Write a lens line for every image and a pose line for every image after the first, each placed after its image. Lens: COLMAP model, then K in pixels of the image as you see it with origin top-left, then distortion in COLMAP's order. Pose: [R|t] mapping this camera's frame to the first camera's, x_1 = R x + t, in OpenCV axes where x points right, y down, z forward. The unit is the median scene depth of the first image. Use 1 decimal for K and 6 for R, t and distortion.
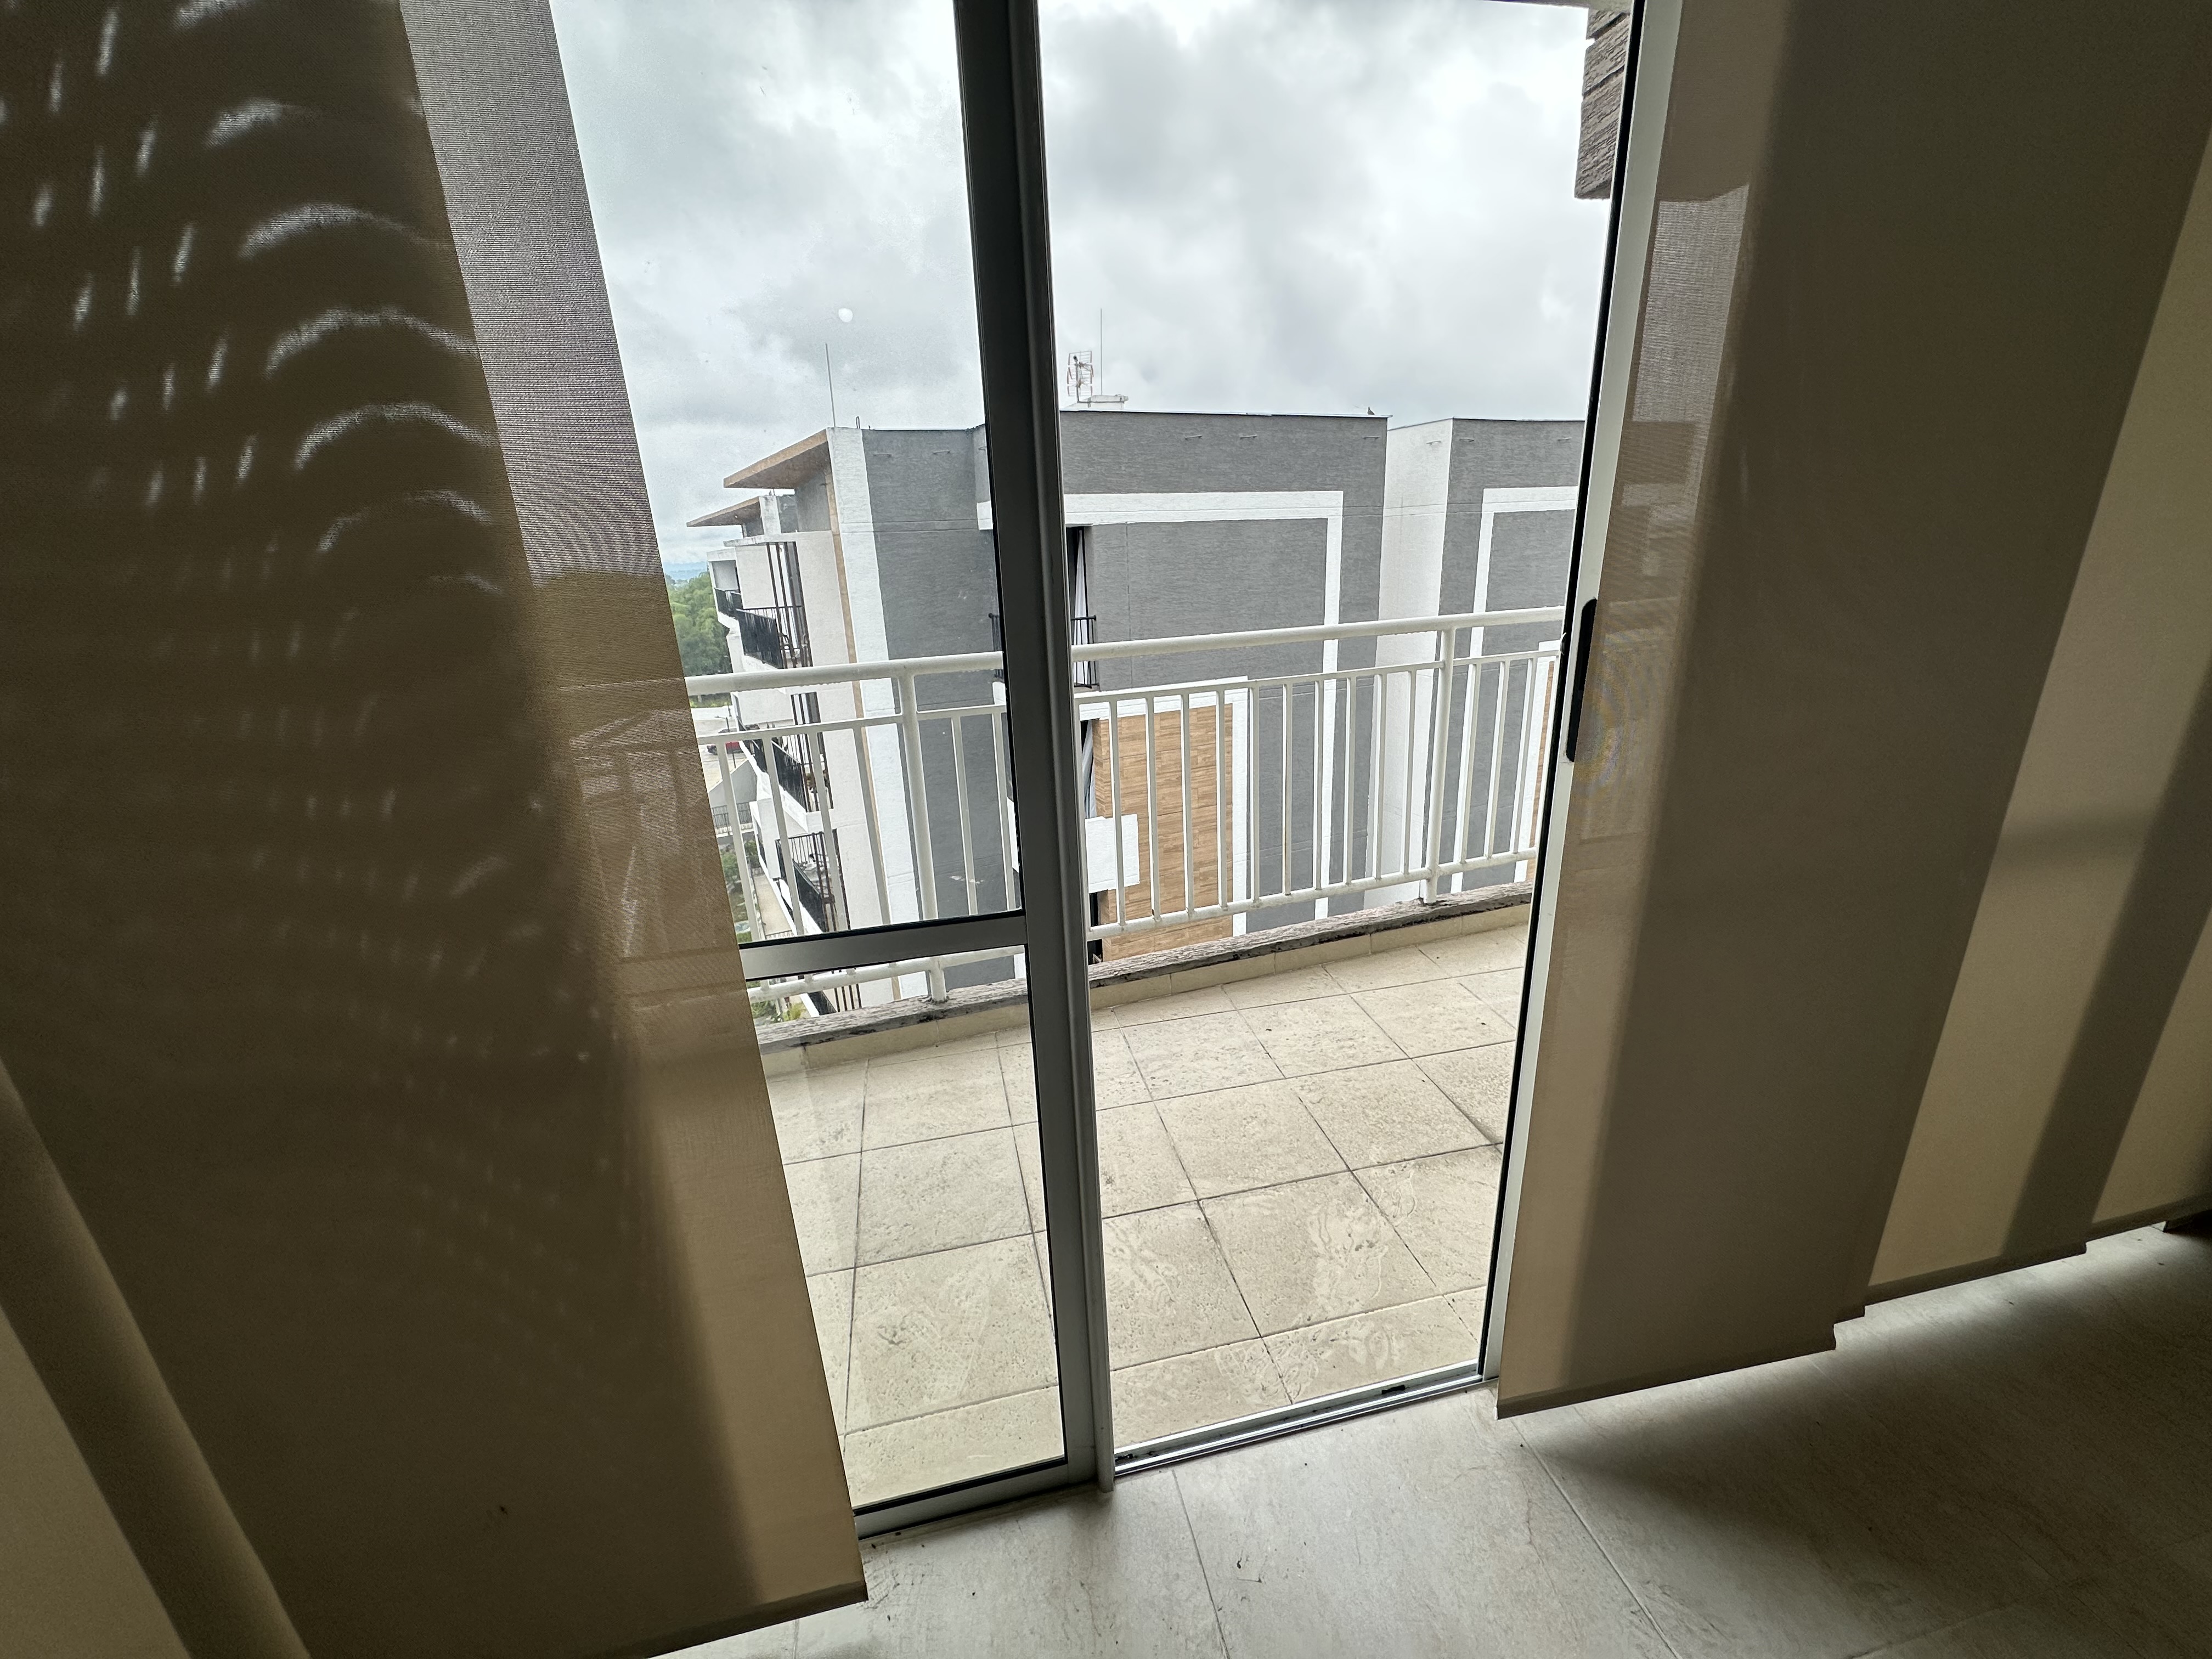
lens RADIAL K [[897.6, 0, 1113.0], [0, 897.6, 830.2], [0, 0, 1]] dist [-0.000003, 0.000140]
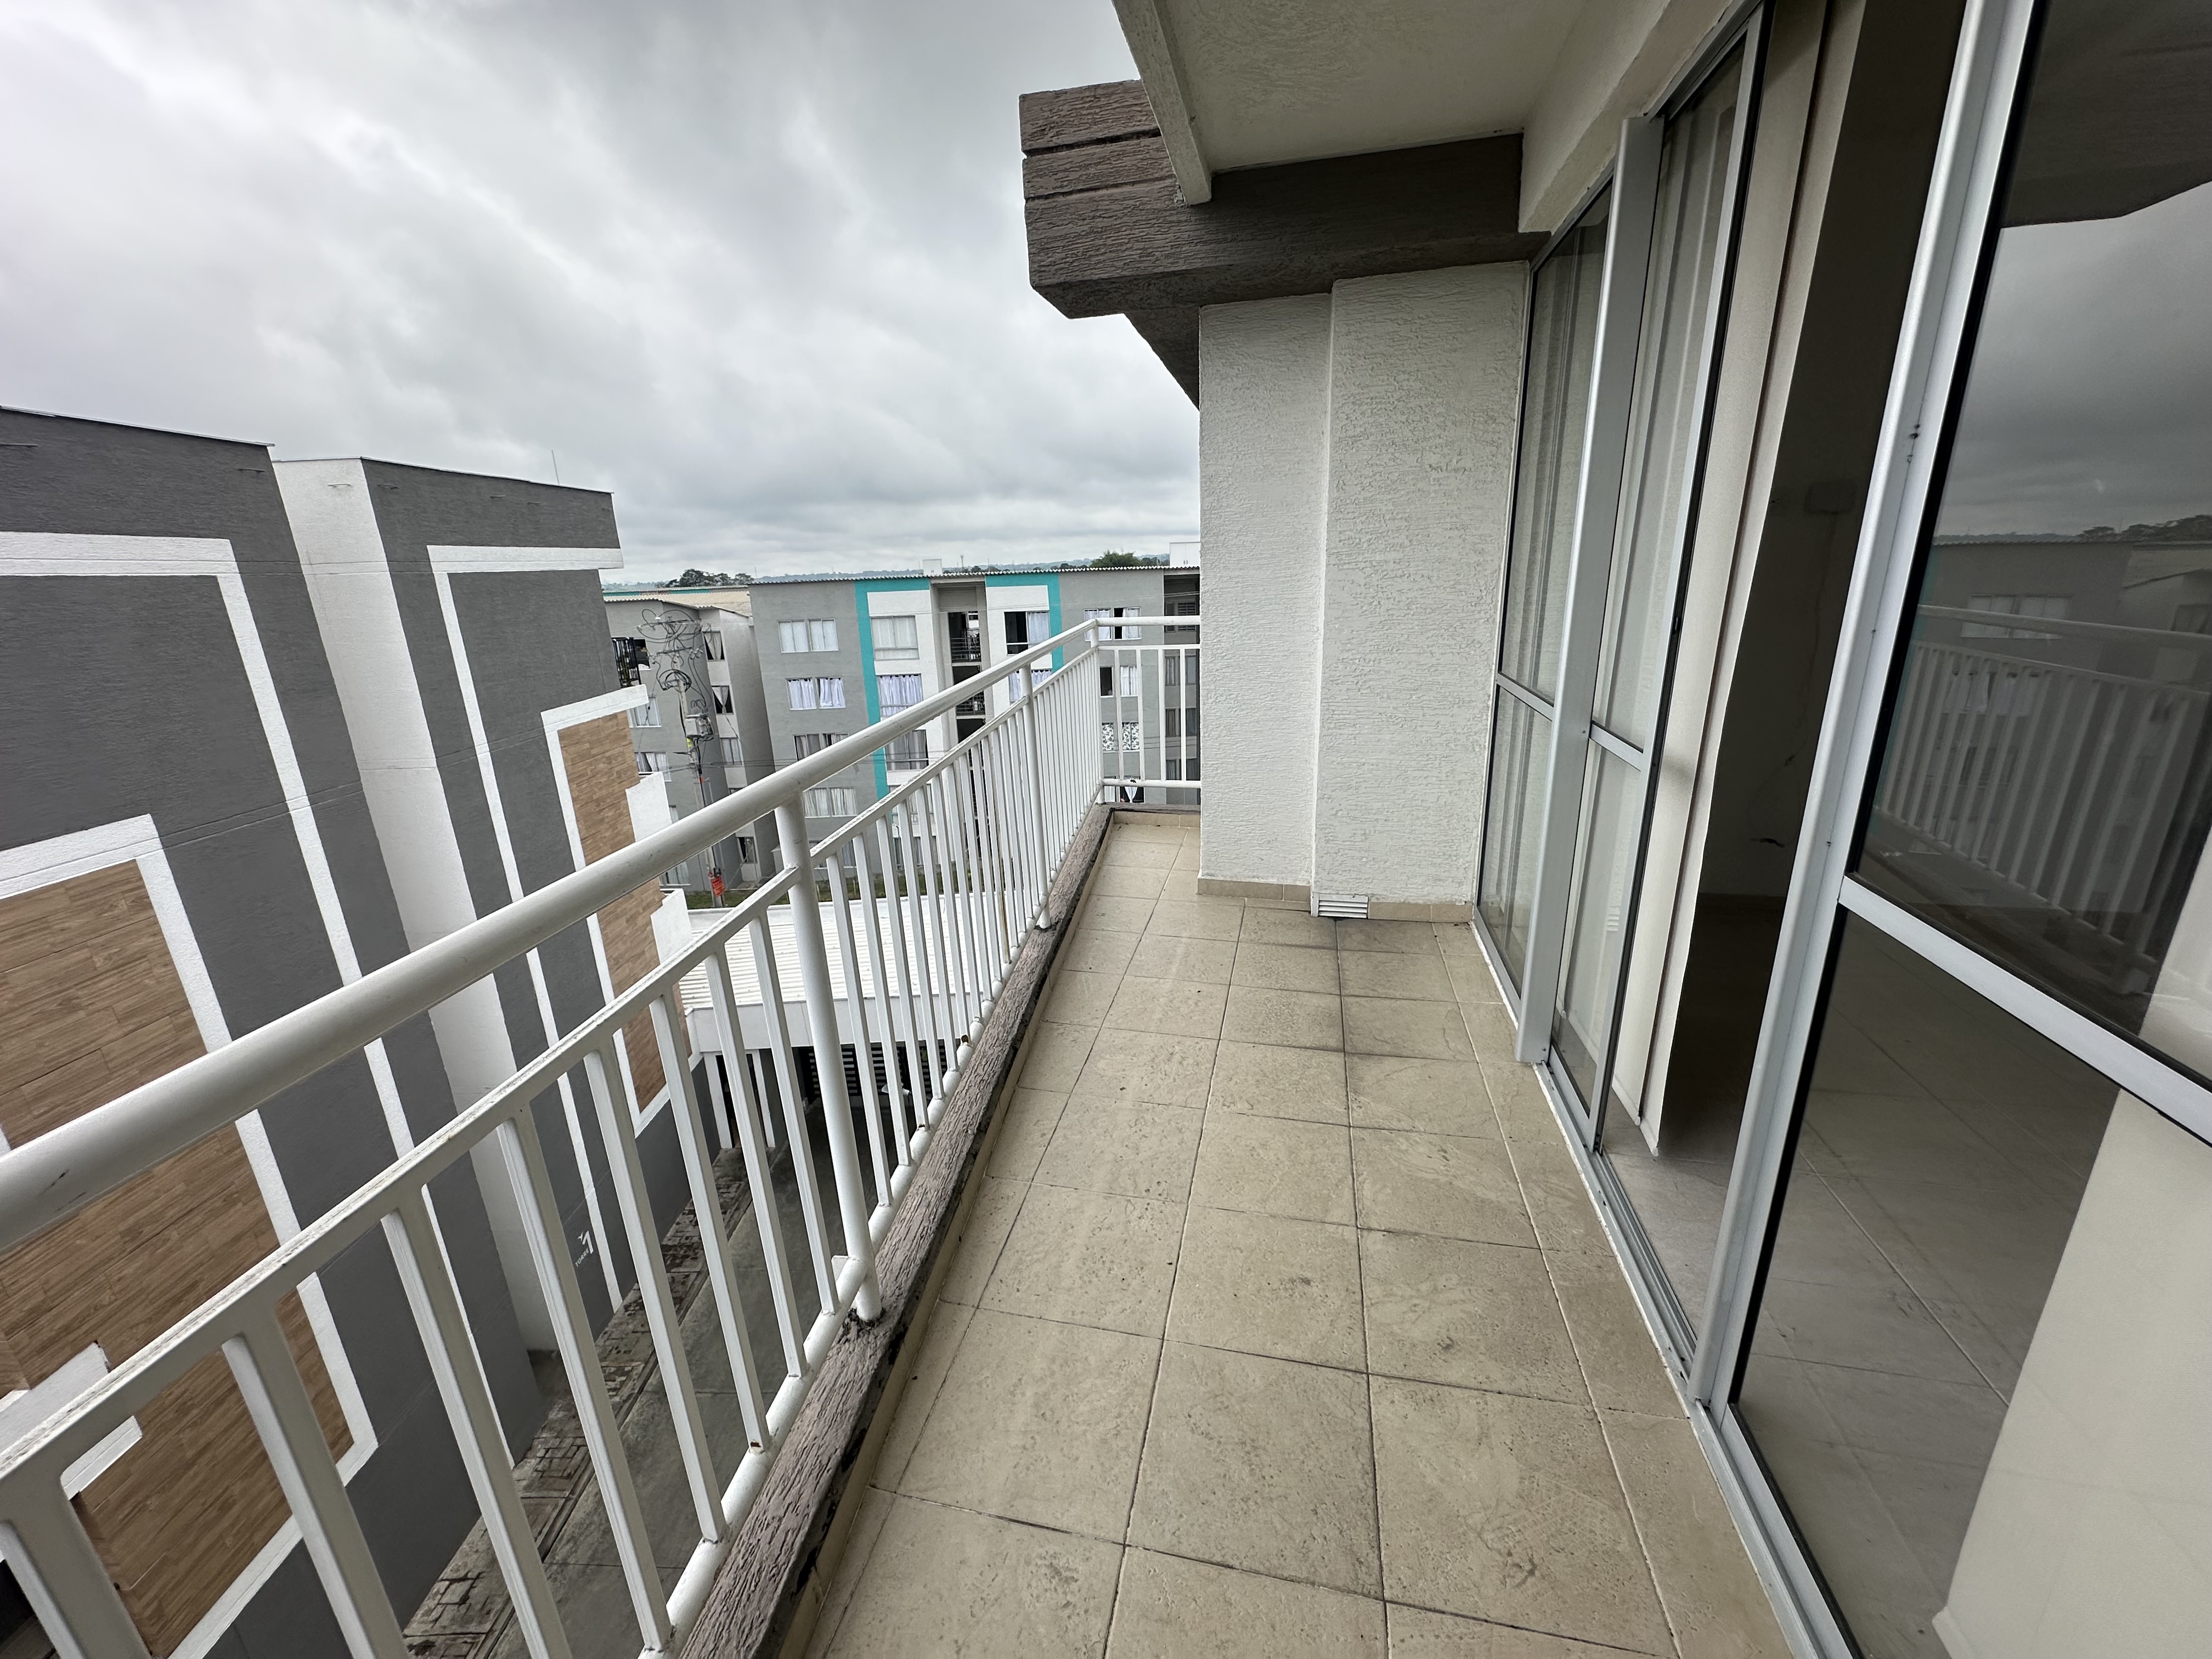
lens RADIAL K [[885.9, 0, 1110.0], [0, 885.9, 827.3], [0, 0, 1]] dist [-0.001738, 0.000187]
pose [[0.418024, -0.234193, 0.877730, -0.125002], [0.294717, 0.948901, 0.112822, -0.031155], [-0.859301, 0.211519, 0.465684, 0.112542]]
